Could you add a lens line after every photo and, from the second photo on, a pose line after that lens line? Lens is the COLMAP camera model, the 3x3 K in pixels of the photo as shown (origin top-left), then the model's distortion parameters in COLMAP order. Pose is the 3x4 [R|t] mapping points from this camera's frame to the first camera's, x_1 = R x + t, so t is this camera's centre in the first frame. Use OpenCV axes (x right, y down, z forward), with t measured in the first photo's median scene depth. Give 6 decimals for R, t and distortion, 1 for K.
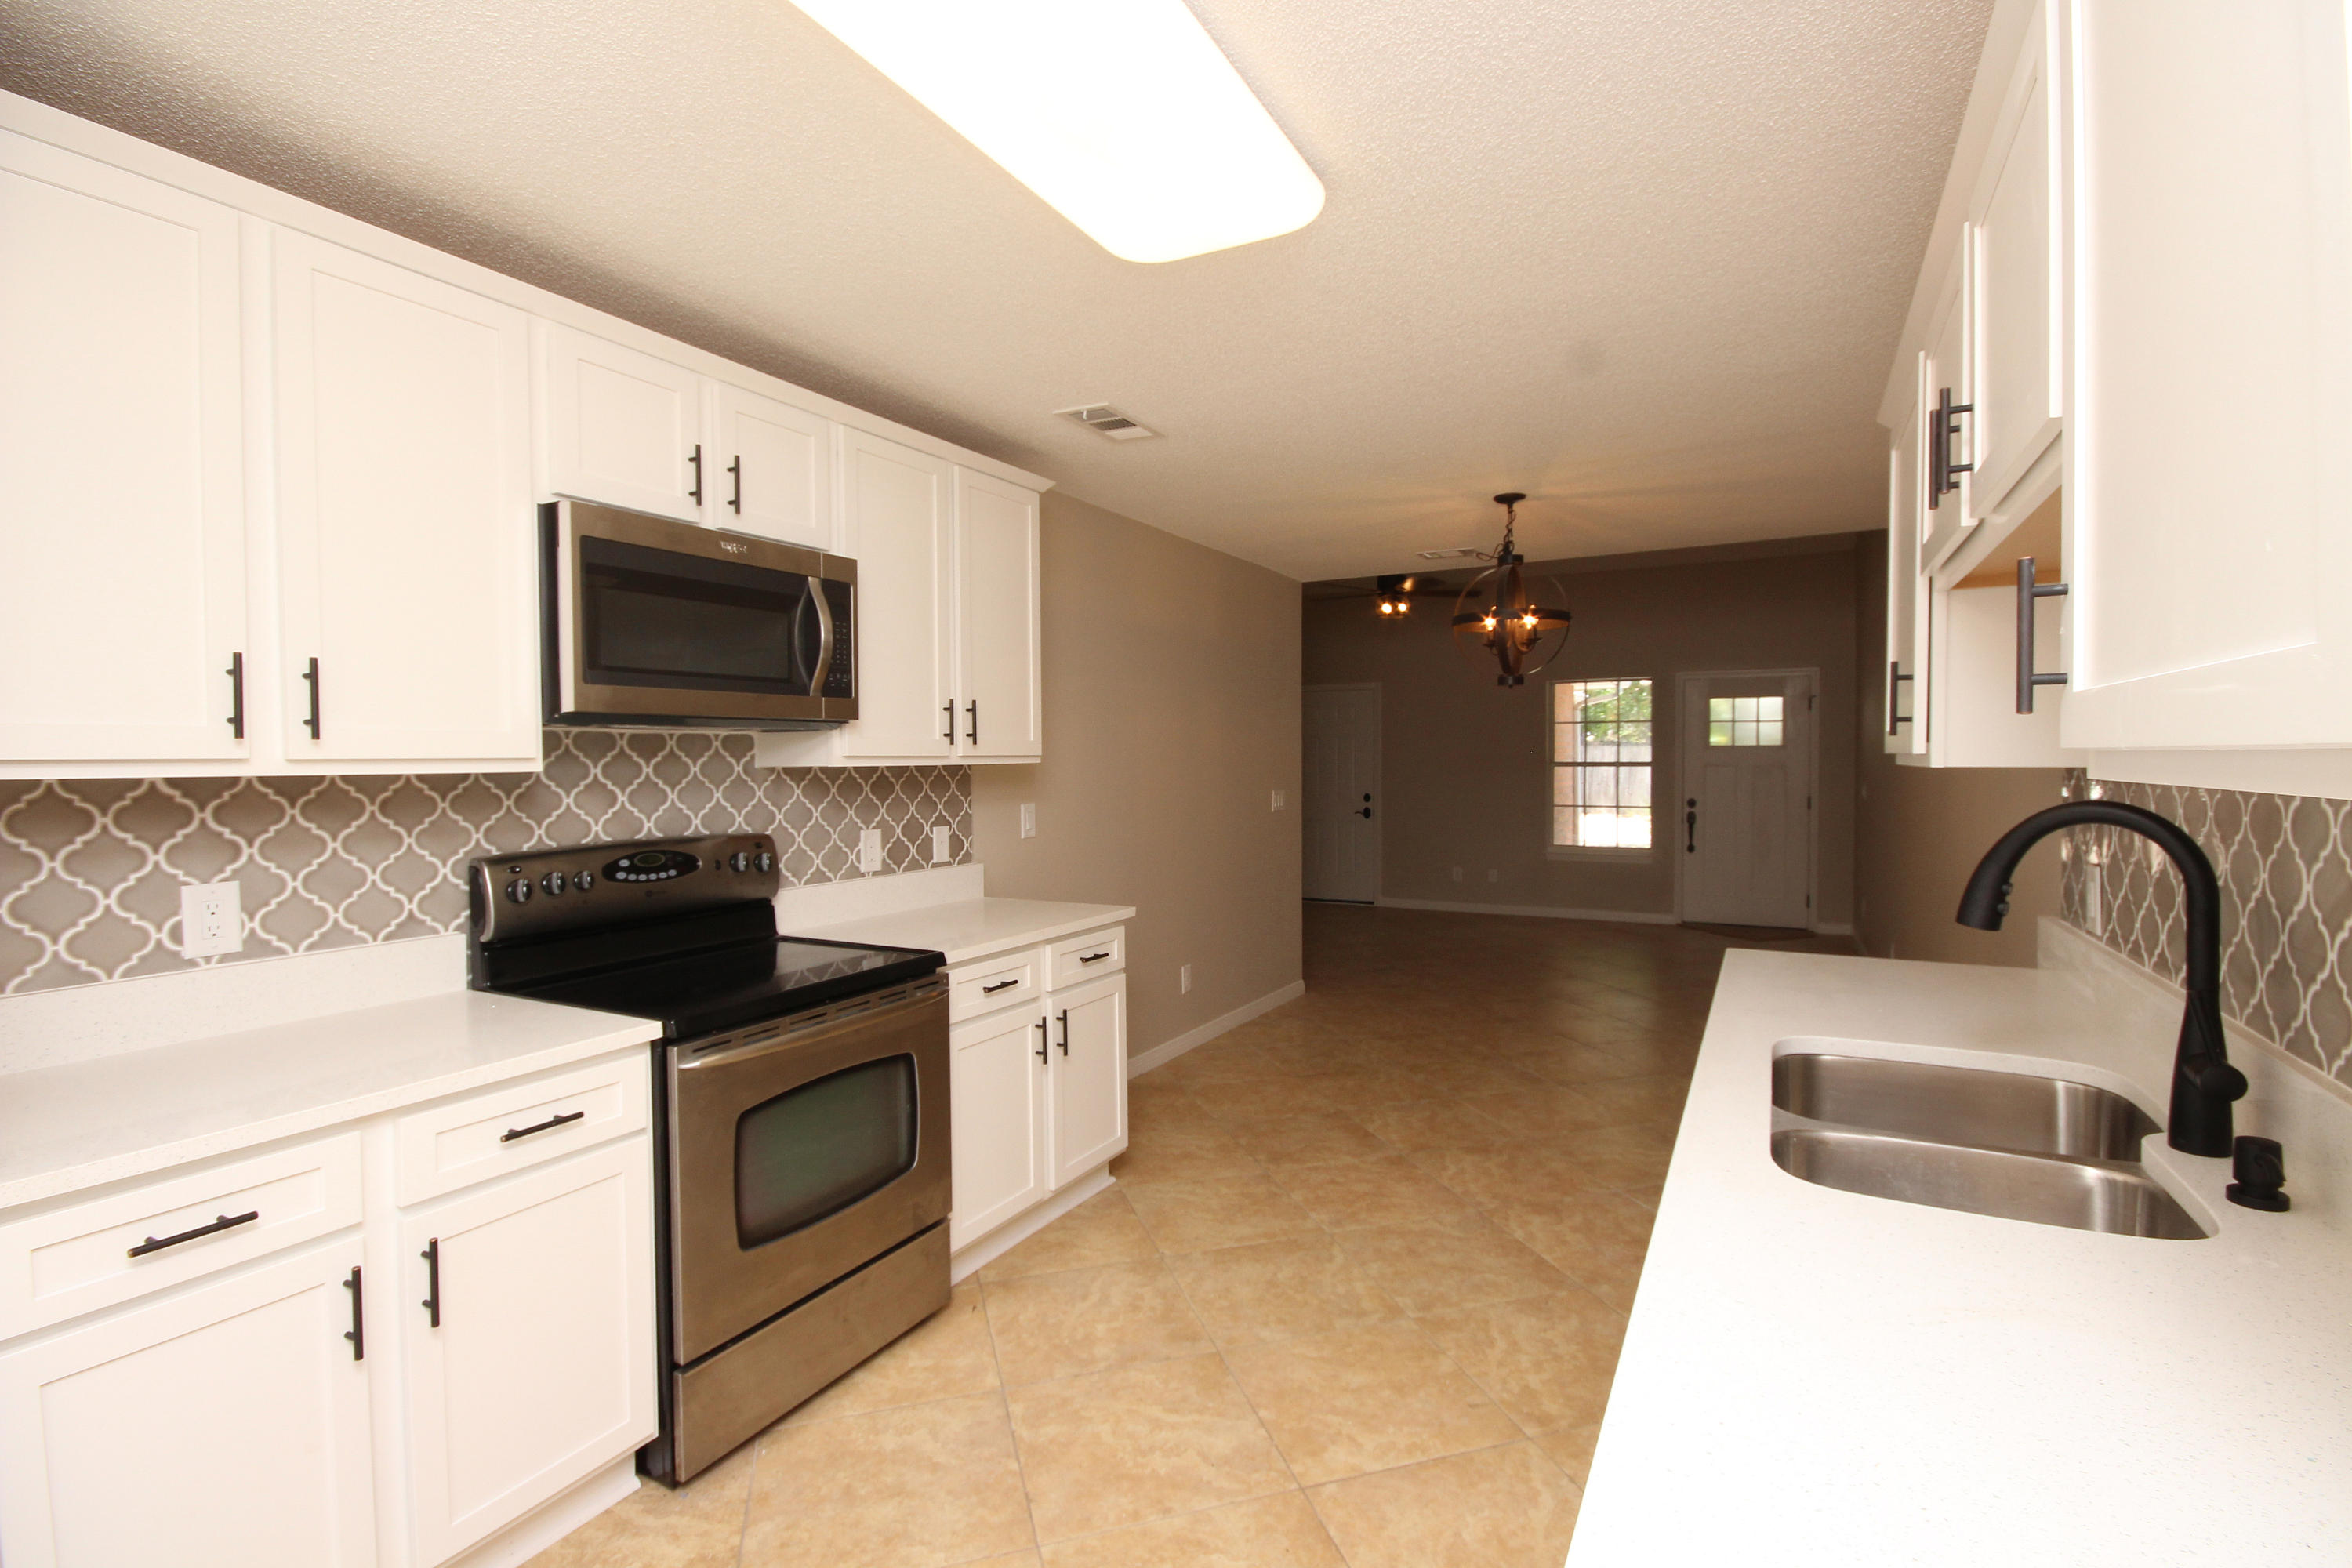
lens RADIAL K [[1083.9, 0, 1193.2], [0, 1083.9, 779.5], [0, 0, 1]] dist [0.000072, -0.005925]
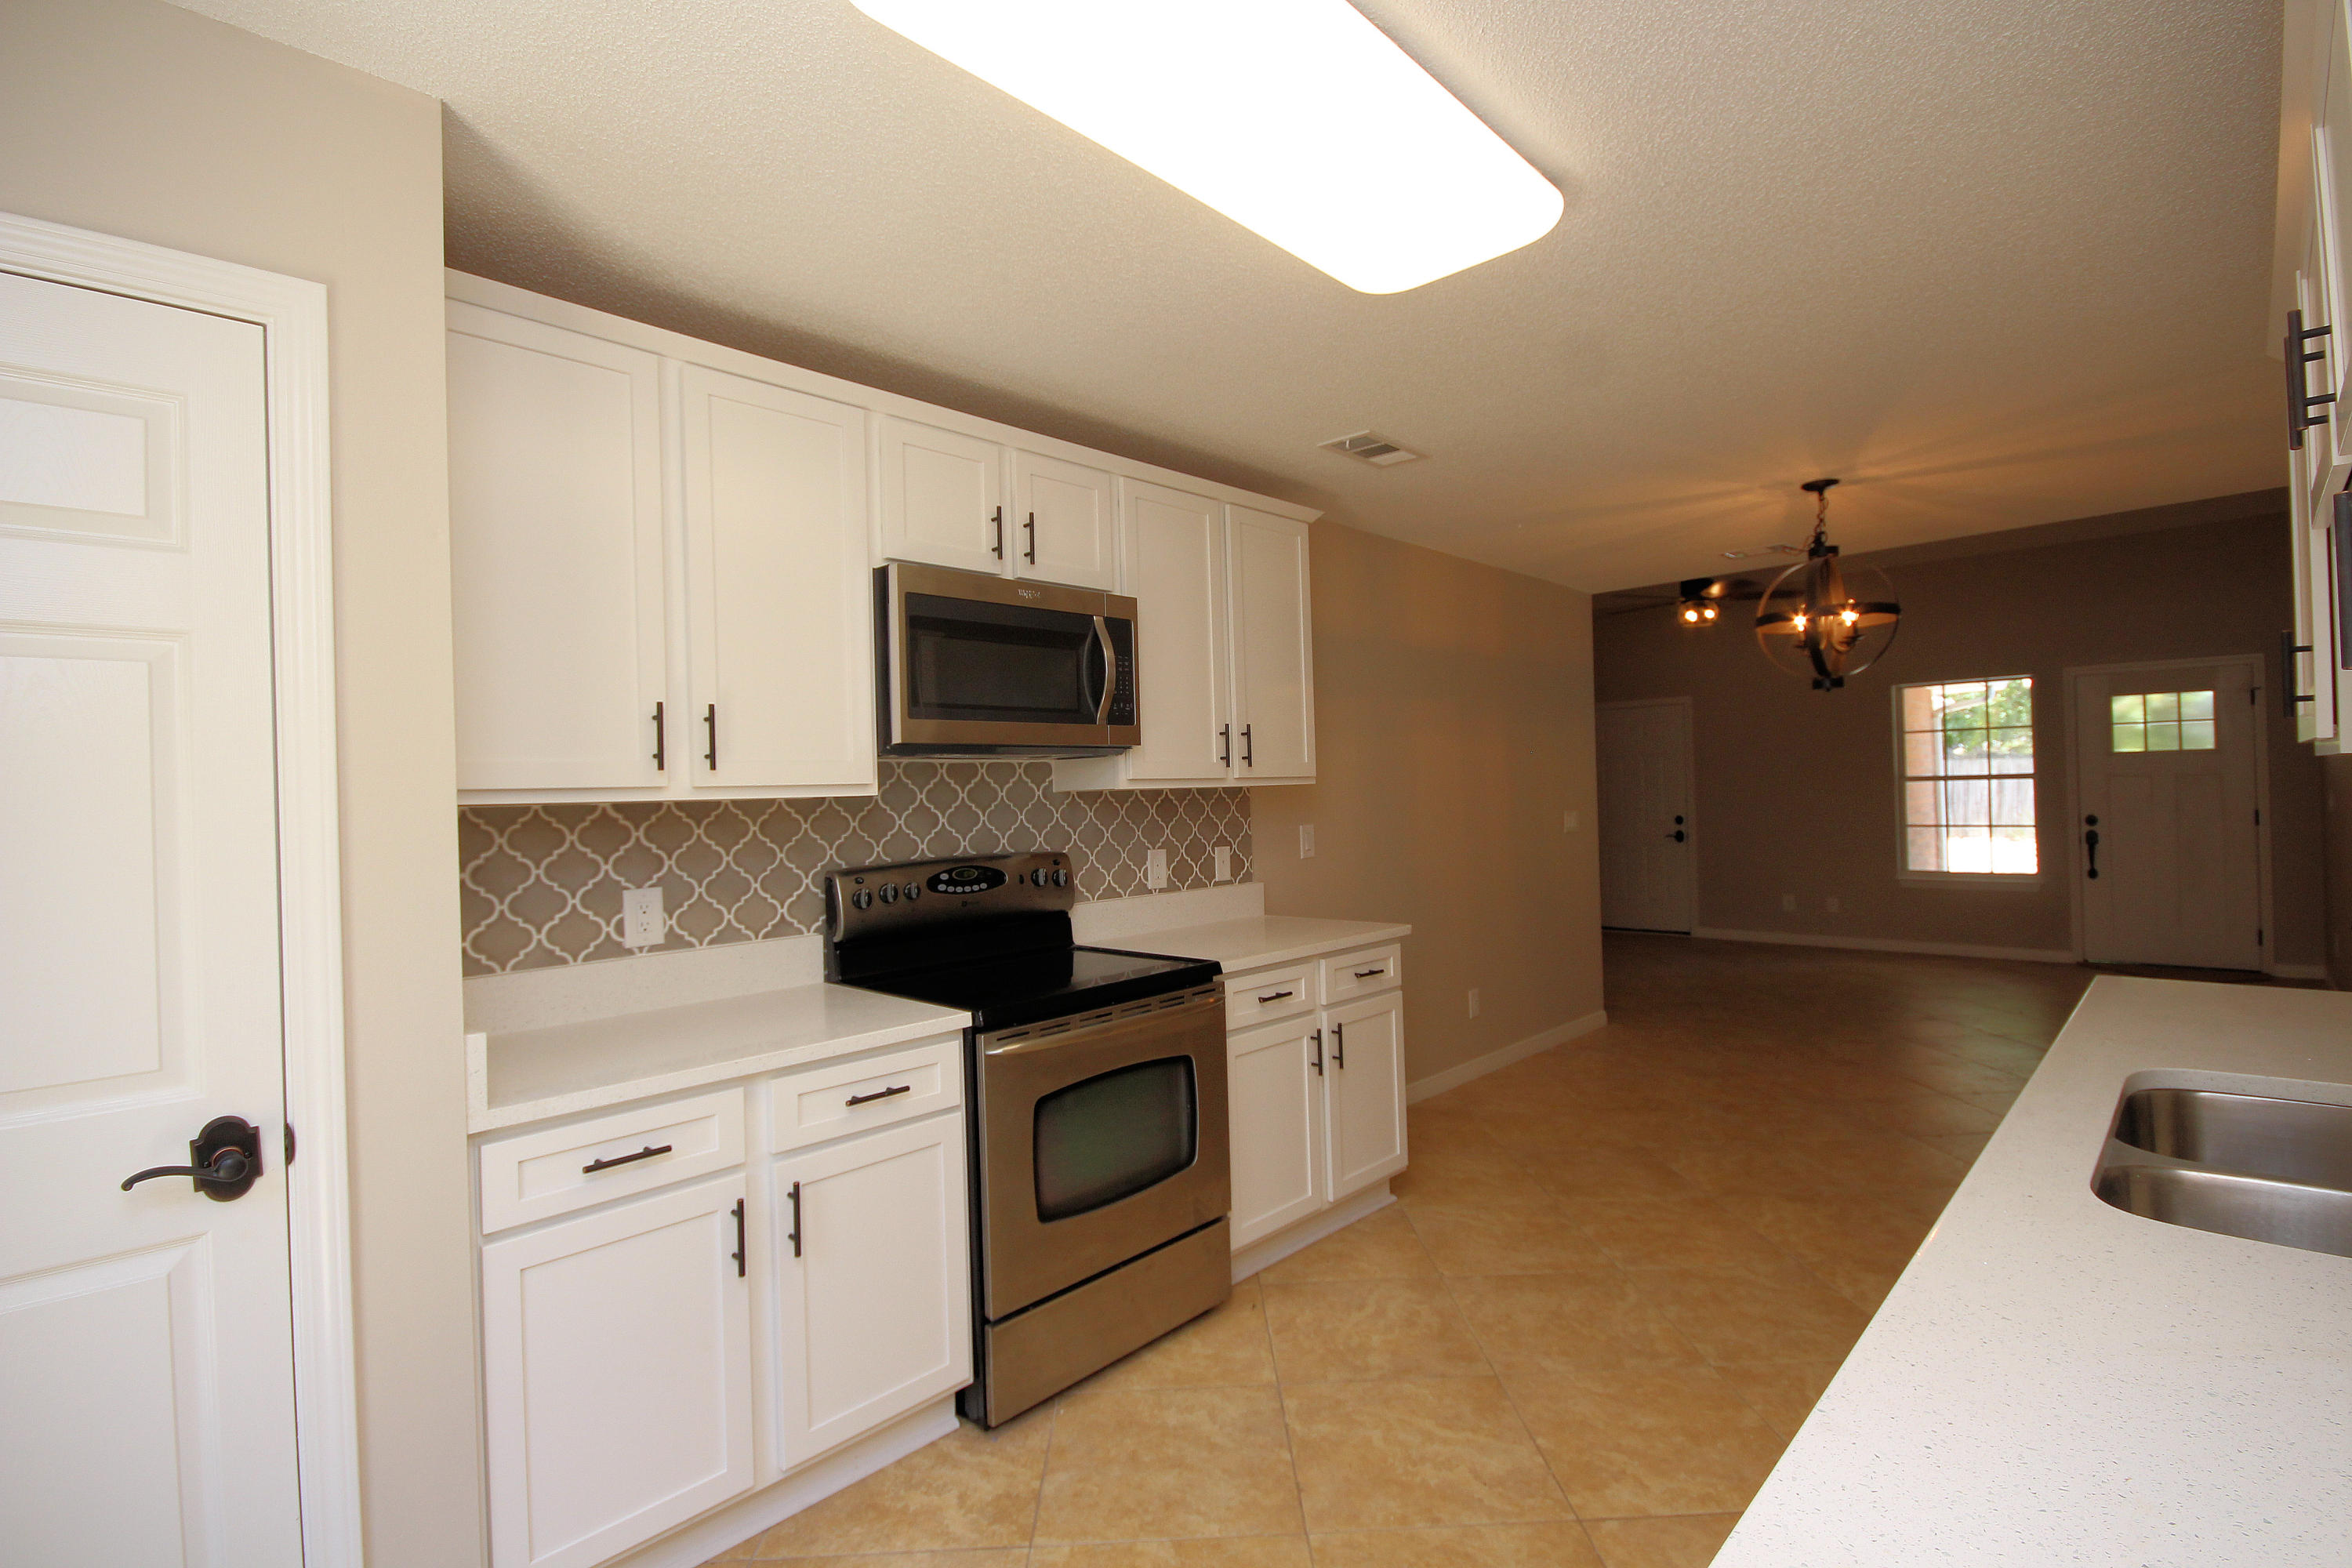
lens RADIAL K [[1083.9, 0, 1191.2], [0, 1083.9, 779.1], [0, 0, 1]] dist [0.000072, -0.005925]
pose [[0.962620, -0.024151, -0.269777, 0.033741], [0.016393, 0.999386, -0.030973, 0.014002], [0.270360, 0.025392, 0.962424, -0.030791]]
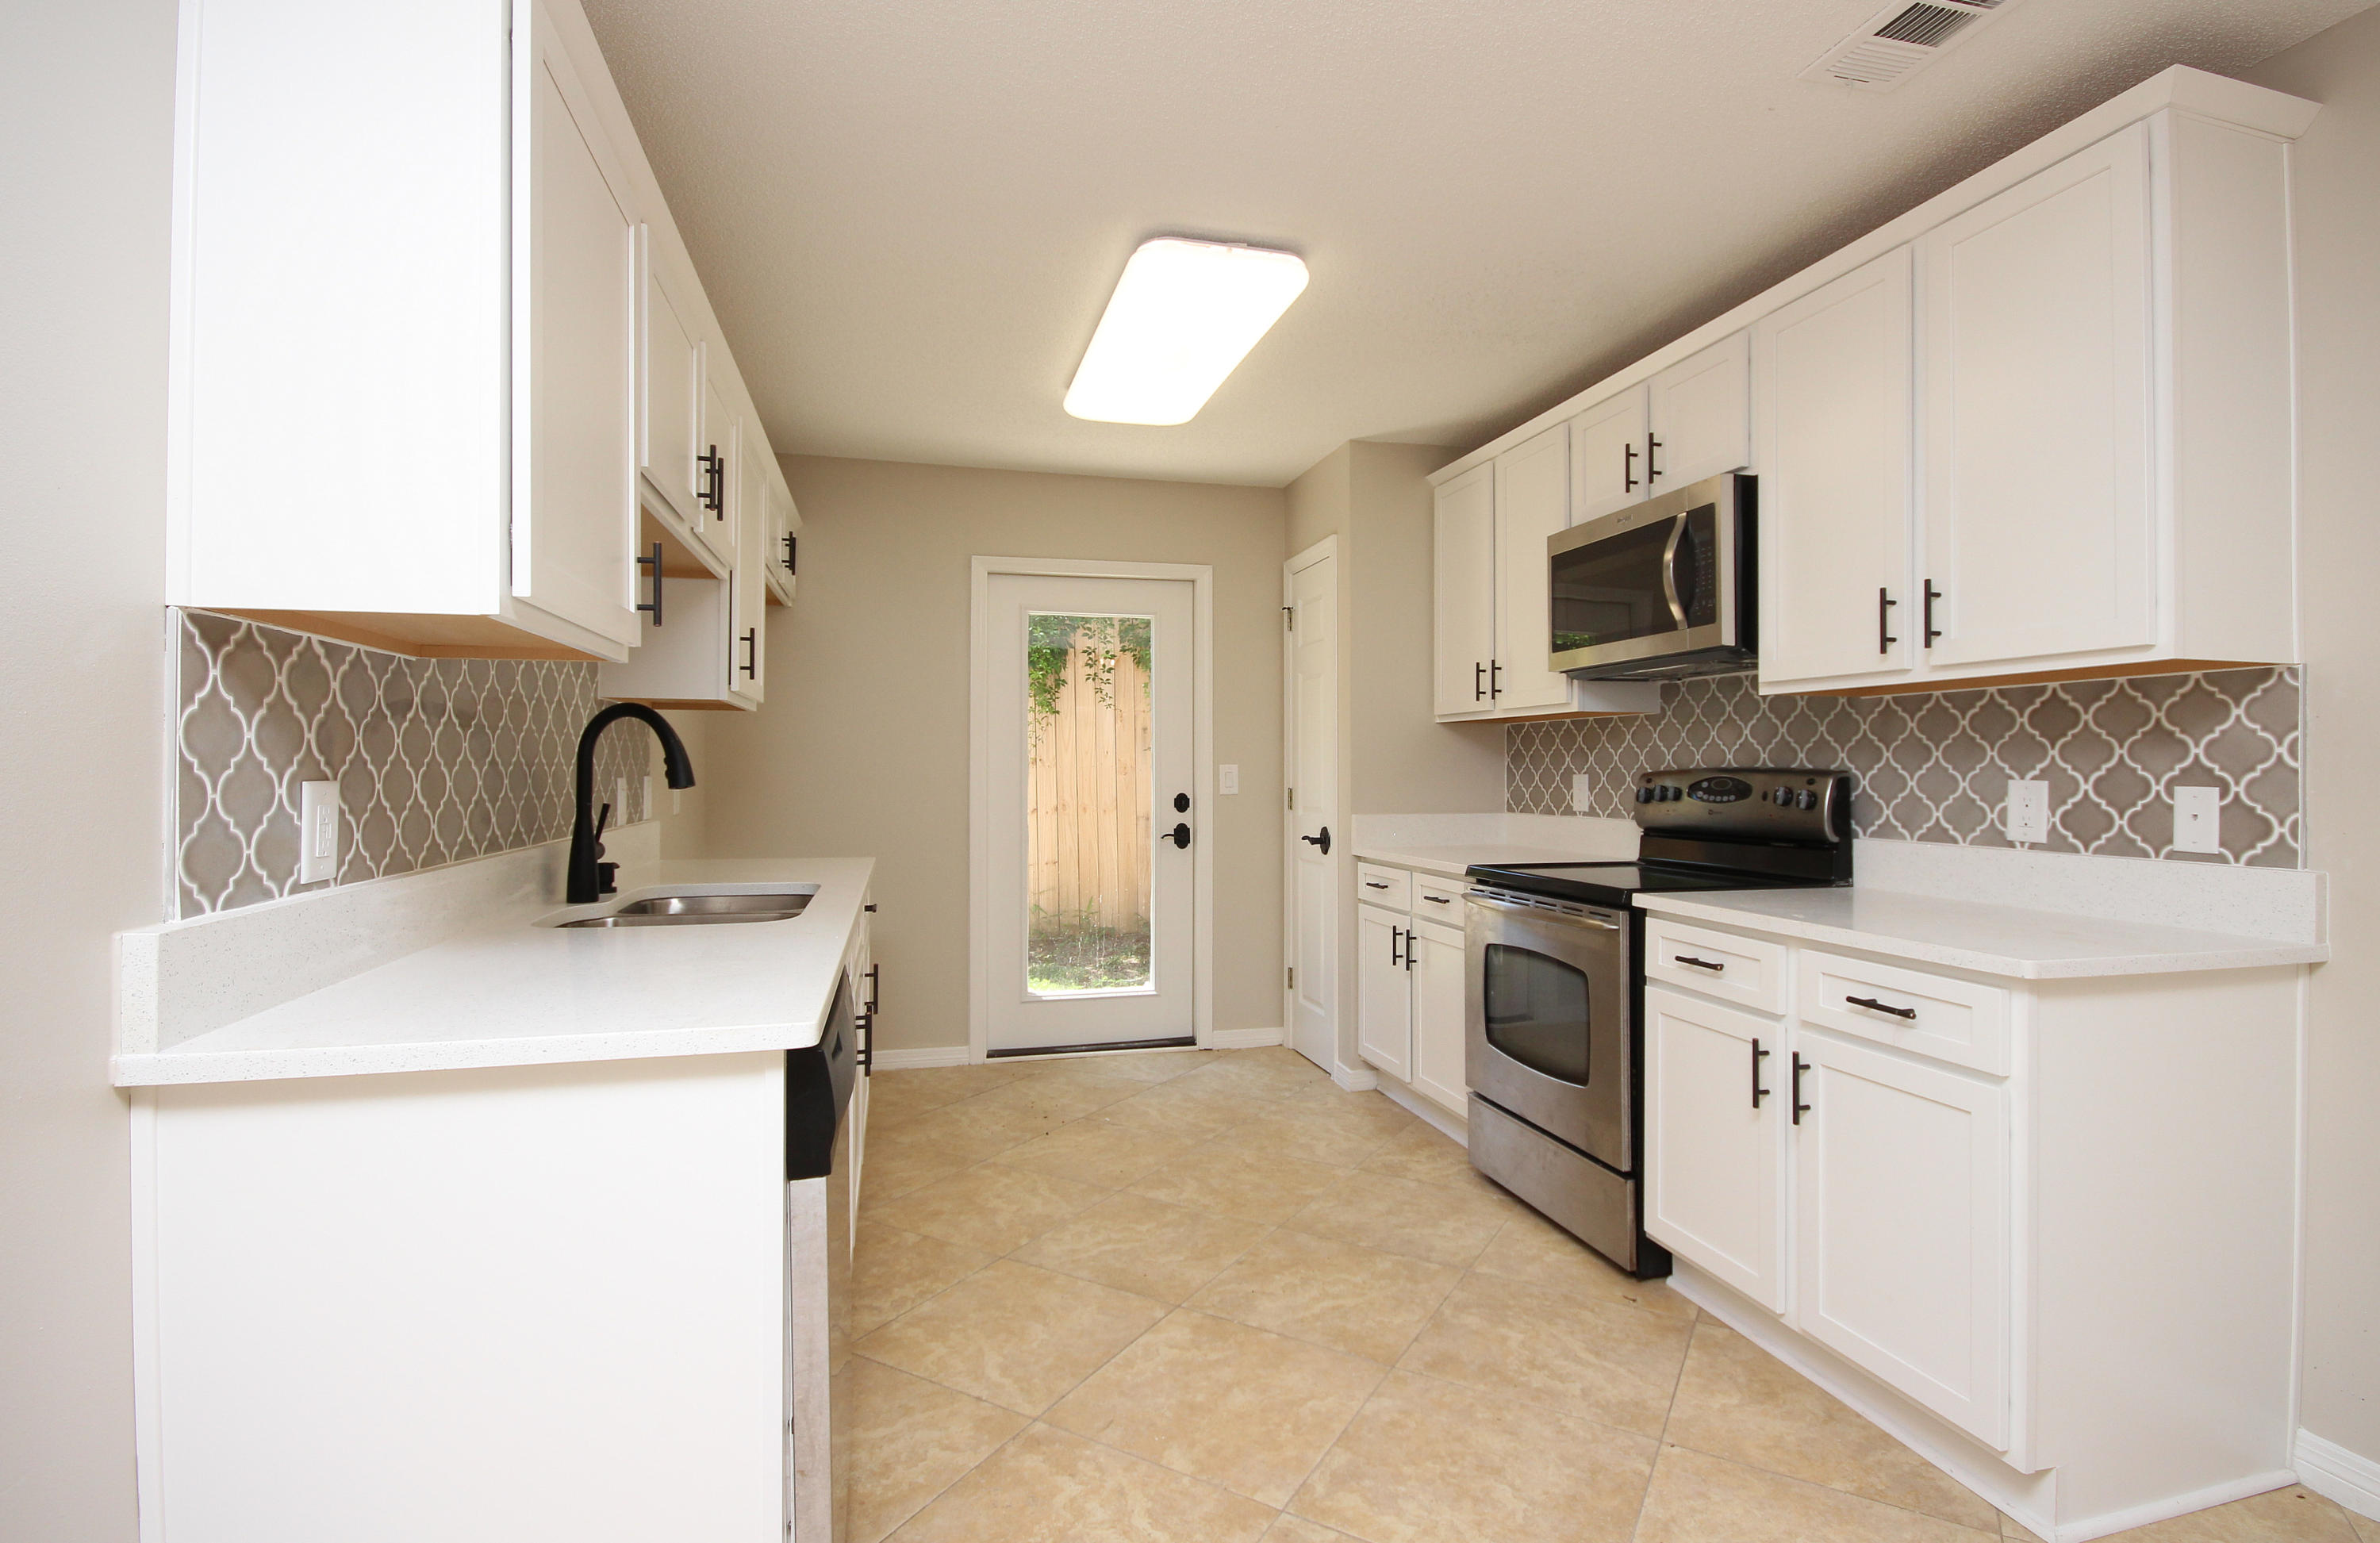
lens RADIAL K [[1127.5, 0, 1209.8], [0, 1127.5, 754.7], [0, 0, 1]] dist [-0.000288, -0.000978]
pose [[-0.728942, -0.003003, -0.684569, 0.708035], [-0.010760, 0.999917, 0.007071, 0.039581], [0.684491, 0.012520, -0.728914, 1.480846]]
